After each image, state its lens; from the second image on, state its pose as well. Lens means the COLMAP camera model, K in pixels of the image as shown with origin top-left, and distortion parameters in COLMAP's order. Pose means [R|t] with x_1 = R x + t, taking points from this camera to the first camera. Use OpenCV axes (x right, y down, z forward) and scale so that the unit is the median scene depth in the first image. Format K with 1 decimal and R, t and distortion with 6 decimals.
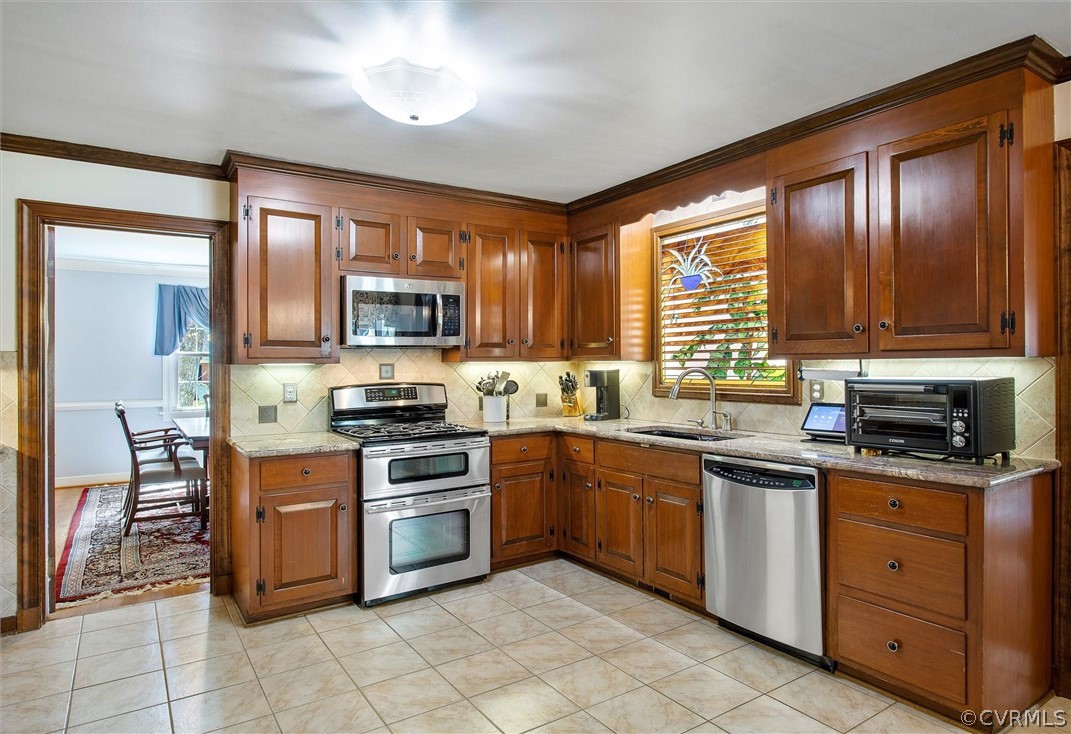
lens RADIAL K [[629.4, 0, 536.6], [0, 629.4, 364.5], [0, 0, 1]] dist [-0.018325, 0.002642]
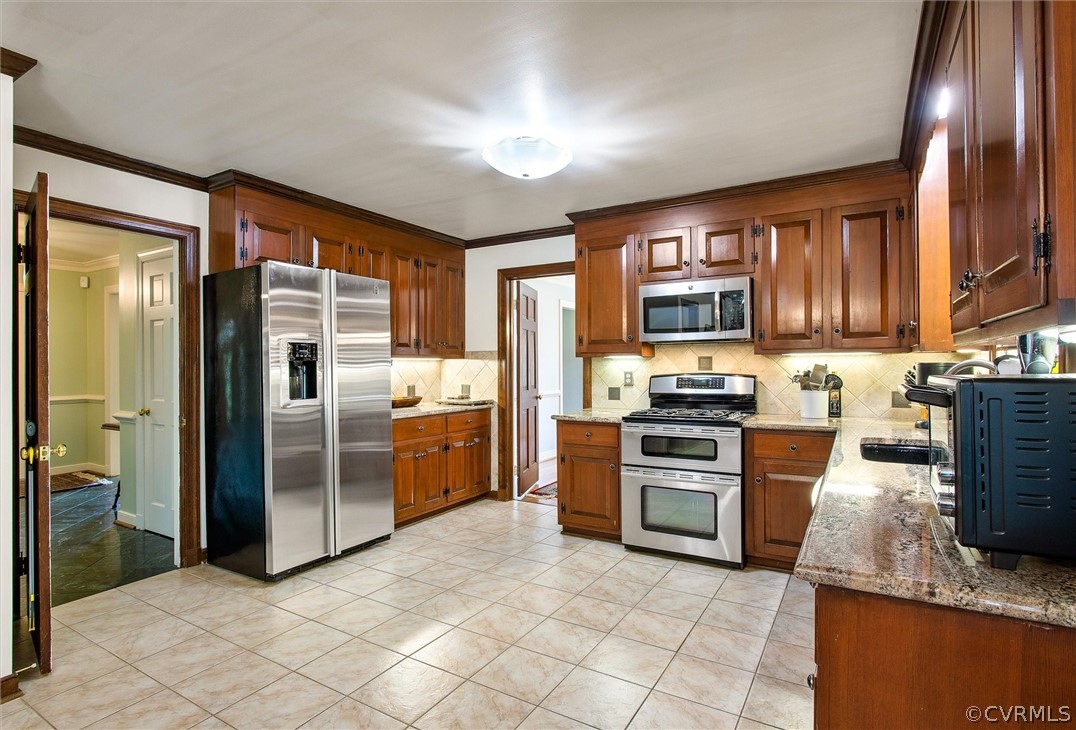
lens RADIAL K [[546.9, 0, 537.8], [0, 546.9, 362.4], [0, 0, 1]] dist [-0.000765, -0.000579]
pose [[0.425917, 0.002804, -0.904758, 0.596031], [-0.001116, 0.999996, 0.002573, 0.008209], [0.904761, -0.000086, 0.425919, 0.340283]]
